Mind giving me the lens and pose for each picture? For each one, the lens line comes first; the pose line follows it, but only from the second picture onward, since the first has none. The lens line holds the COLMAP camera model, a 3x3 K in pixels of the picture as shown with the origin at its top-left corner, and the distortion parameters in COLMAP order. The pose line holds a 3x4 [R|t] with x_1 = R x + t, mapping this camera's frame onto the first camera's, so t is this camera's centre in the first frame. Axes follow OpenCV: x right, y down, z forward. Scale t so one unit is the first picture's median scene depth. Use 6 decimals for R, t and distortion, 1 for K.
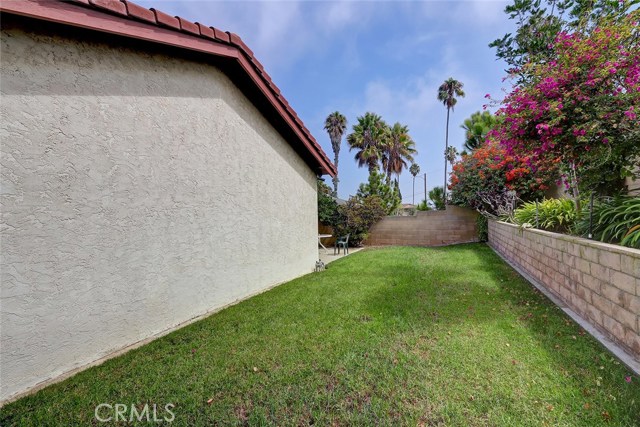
lens RADIAL K [[296.4, 0, 321.3], [0, 296.4, 209.9], [0, 0, 1]] dist [0.002137, -0.002628]
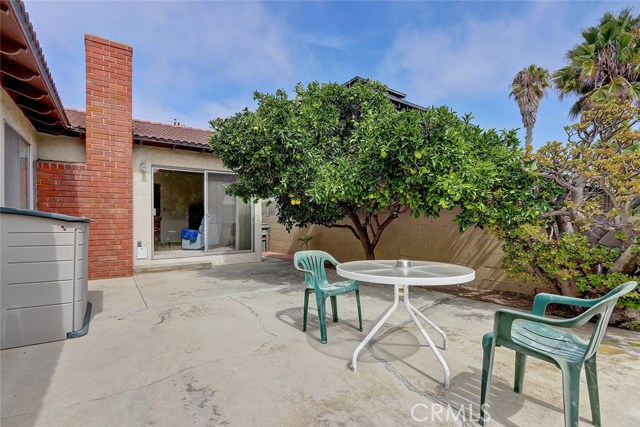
lens RADIAL K [[296.4, 0, 315.2], [0, 296.4, 225.8], [0, 0, 1]] dist [0.002137, -0.002628]
pose [[0.842967, 0.032871, -0.536959, 0.019142], [-0.015529, 0.999202, 0.036790, 0.020149], [0.537740, -0.022675, 0.842806, 0.306744]]
